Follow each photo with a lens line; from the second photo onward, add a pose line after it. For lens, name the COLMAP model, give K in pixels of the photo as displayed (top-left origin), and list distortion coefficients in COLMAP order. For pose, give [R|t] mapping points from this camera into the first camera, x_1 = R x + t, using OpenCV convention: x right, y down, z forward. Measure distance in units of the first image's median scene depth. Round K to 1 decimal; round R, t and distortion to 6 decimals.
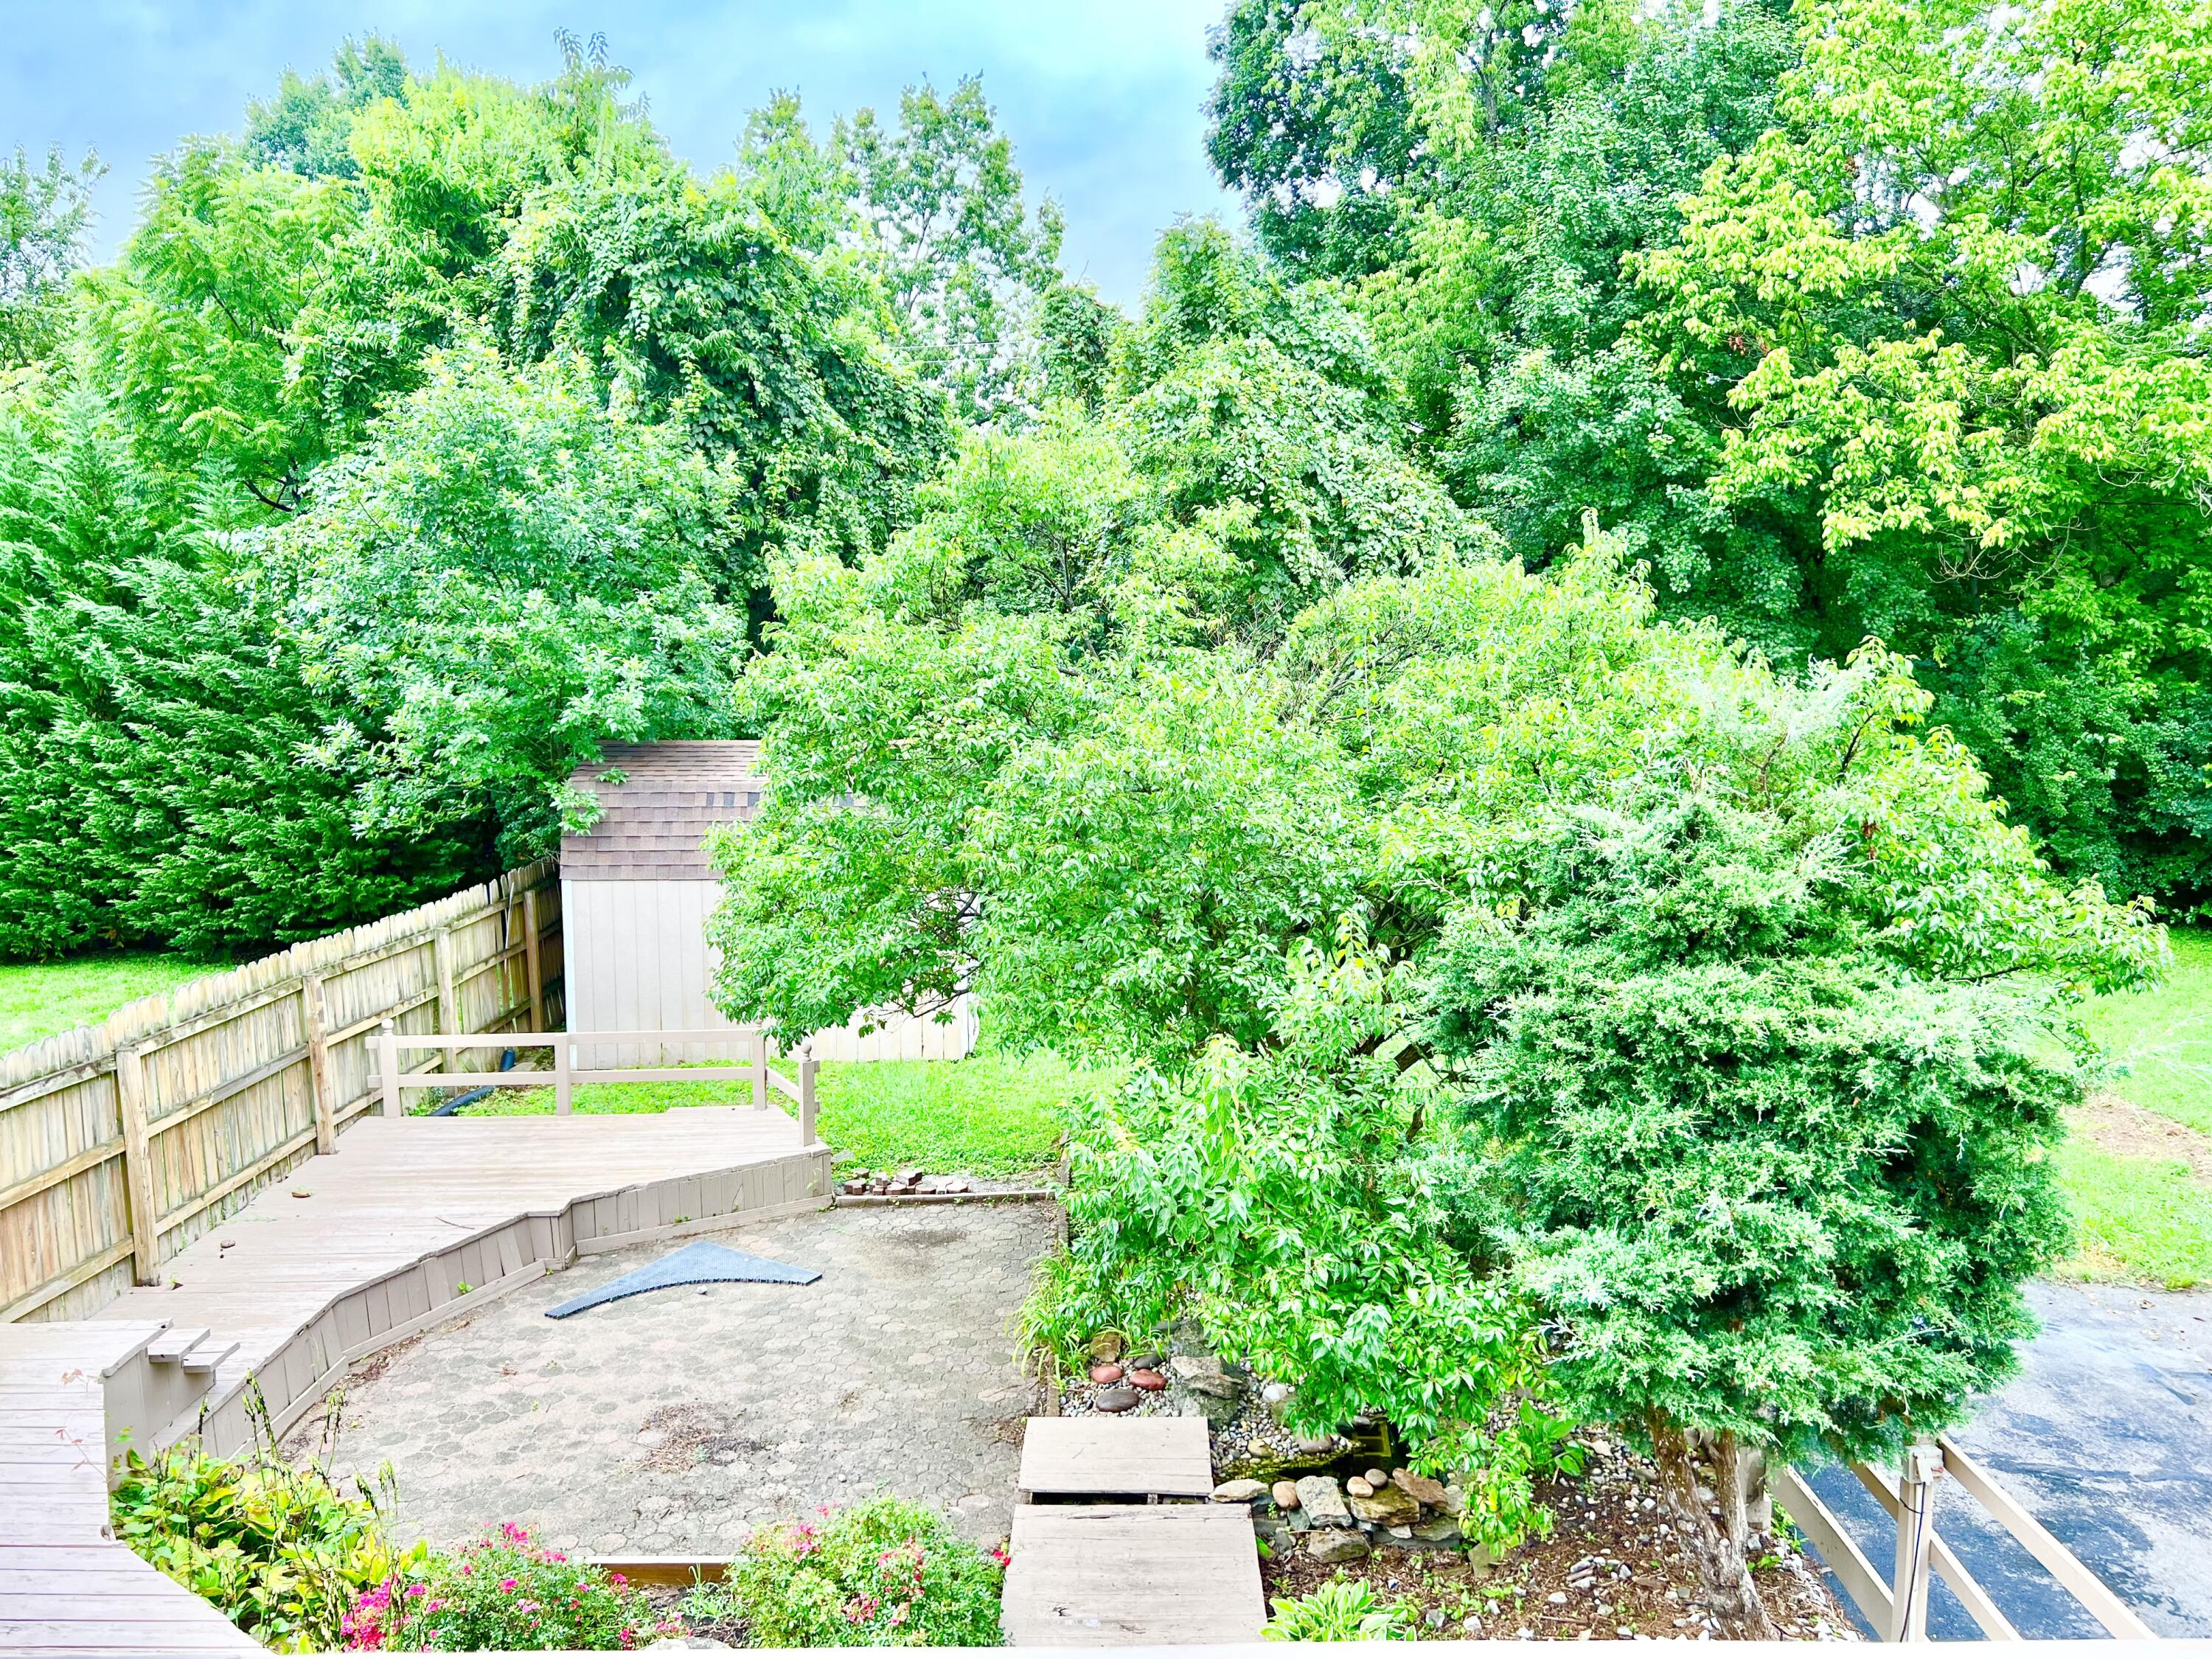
lens RADIAL K [[1656.9, 0, 1105.9], [0, 1656.9, 822.9], [0, 0, 1]] dist [0.068792, -0.085185]
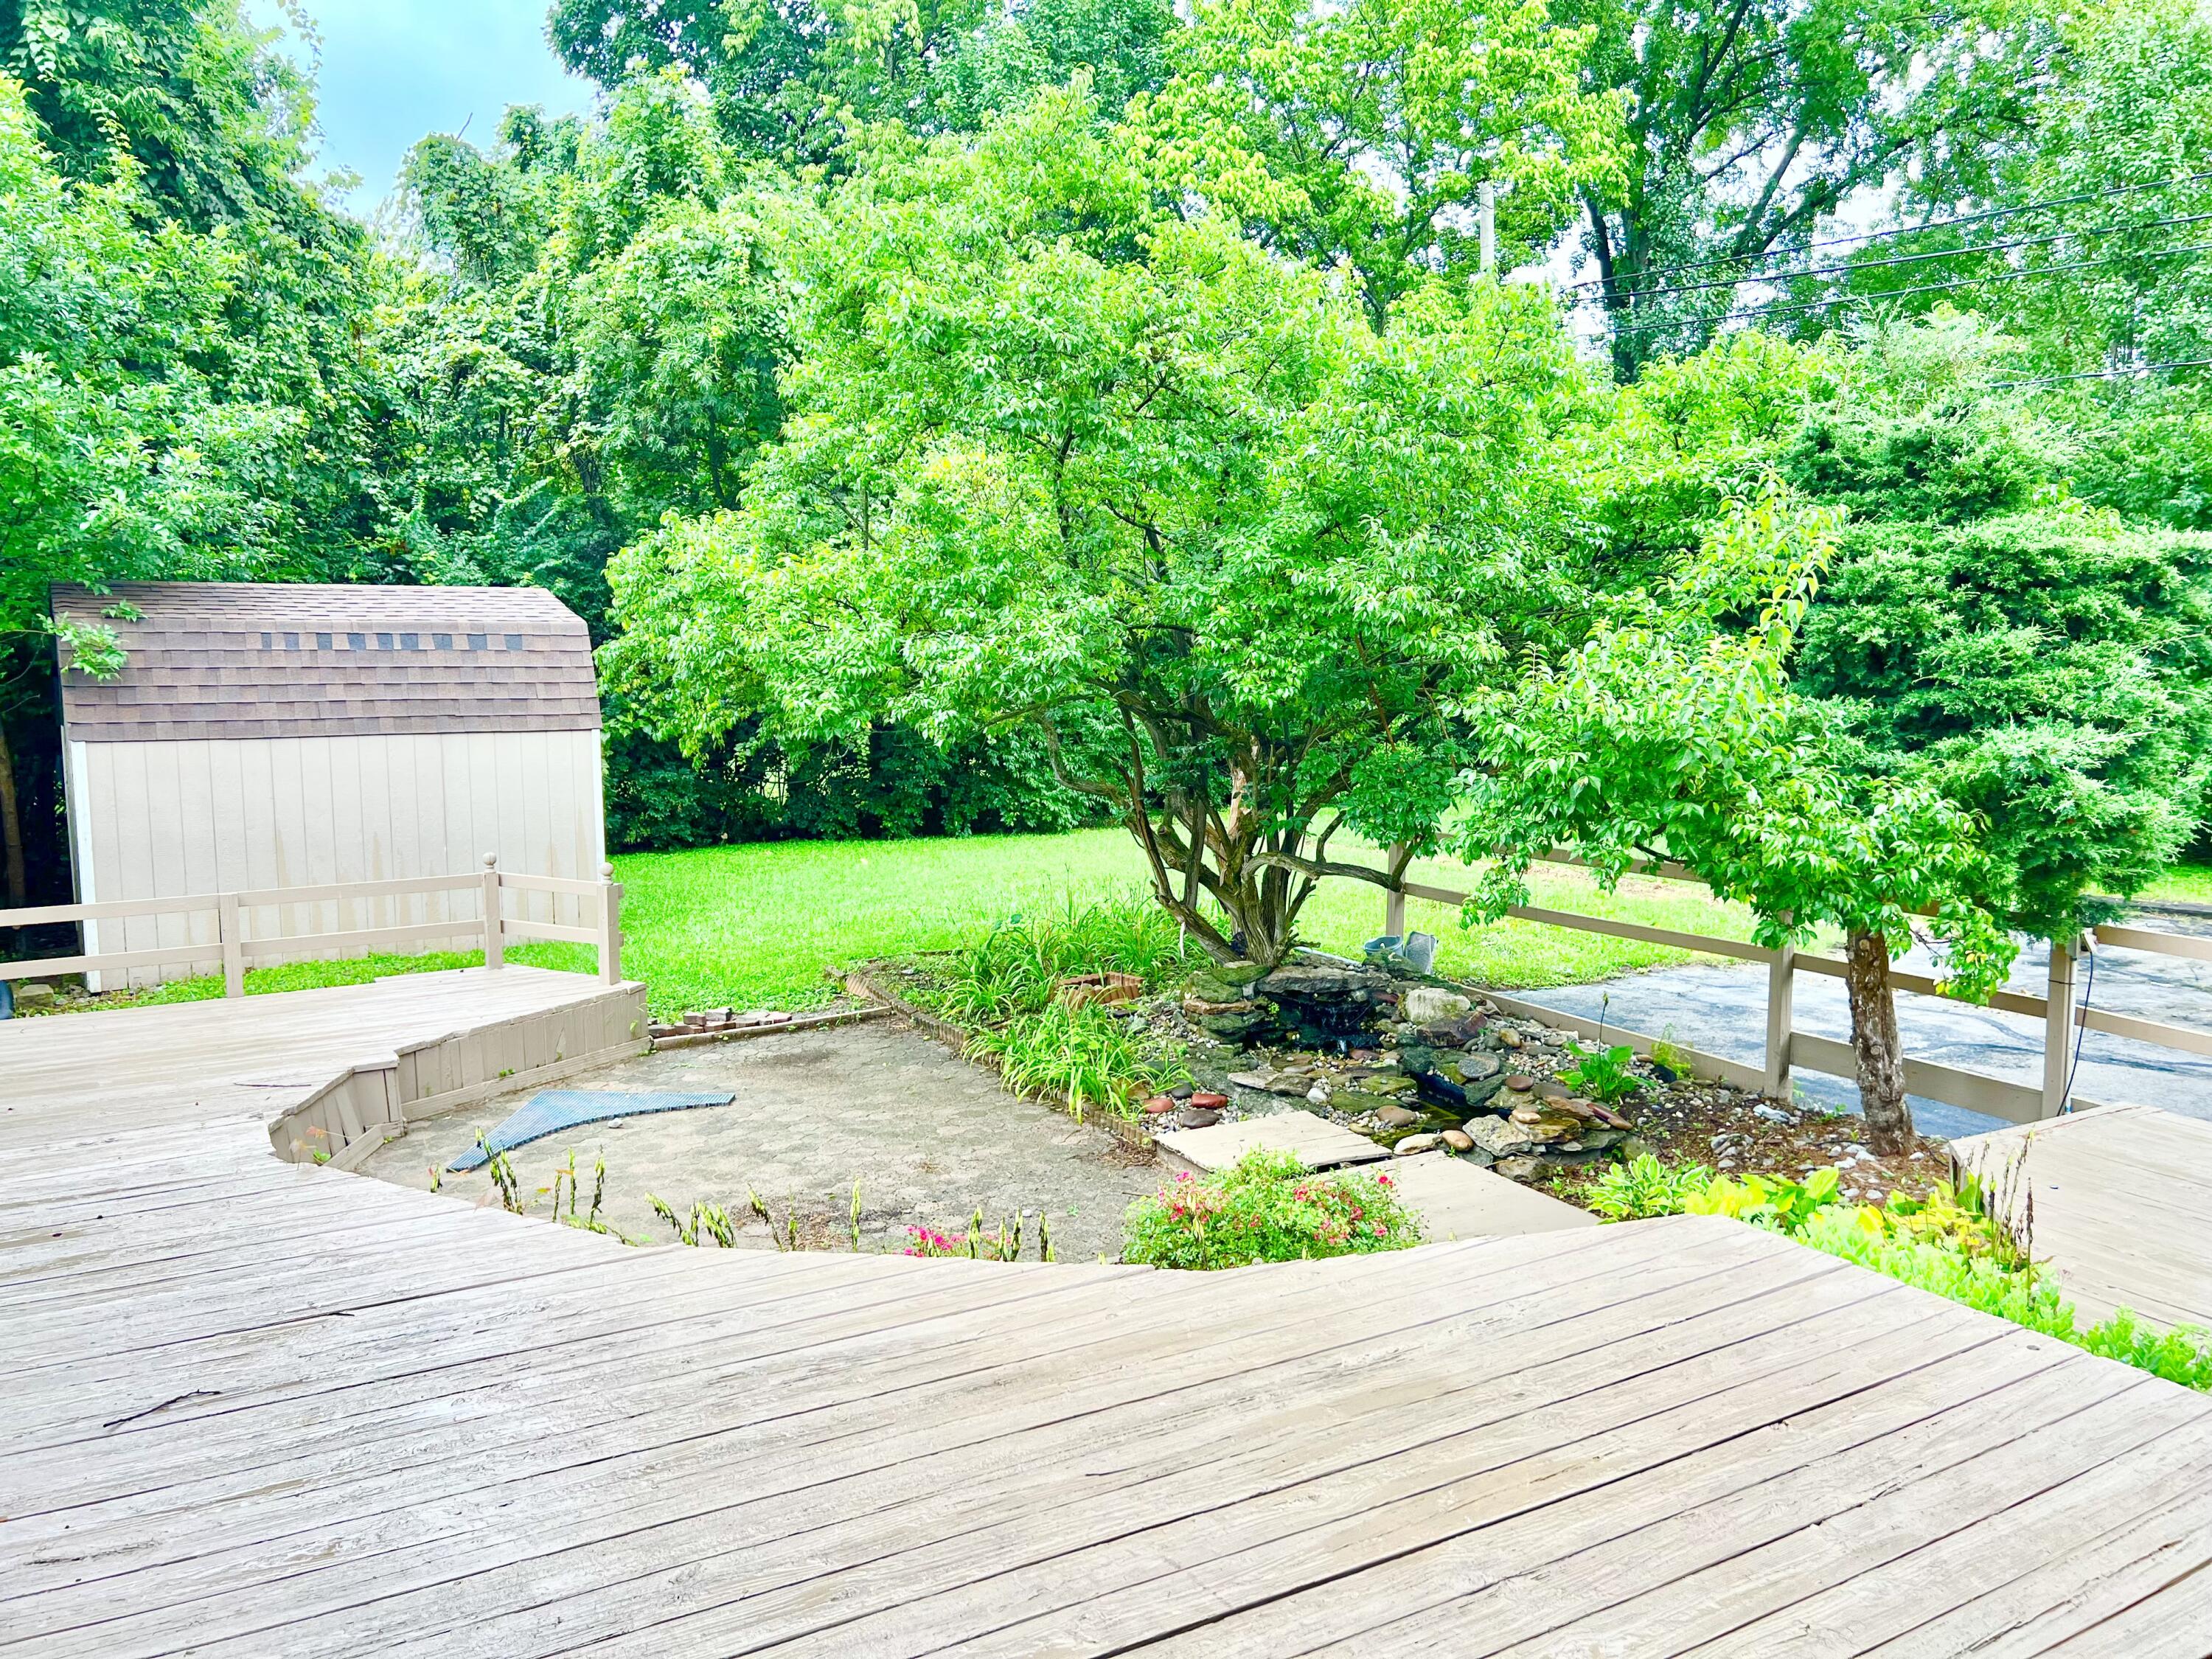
lens RADIAL K [[1656.9, 0, 1094.2], [0, 1656.9, 823.6], [0, 0, 1]] dist [0.068792, -0.085185]
pose [[0.872527, -0.054883, 0.485473, -0.248796], [0.060021, 0.998185, 0.004971, 0.081198], [-0.484864, 0.024801, 0.874238, 0.088248]]
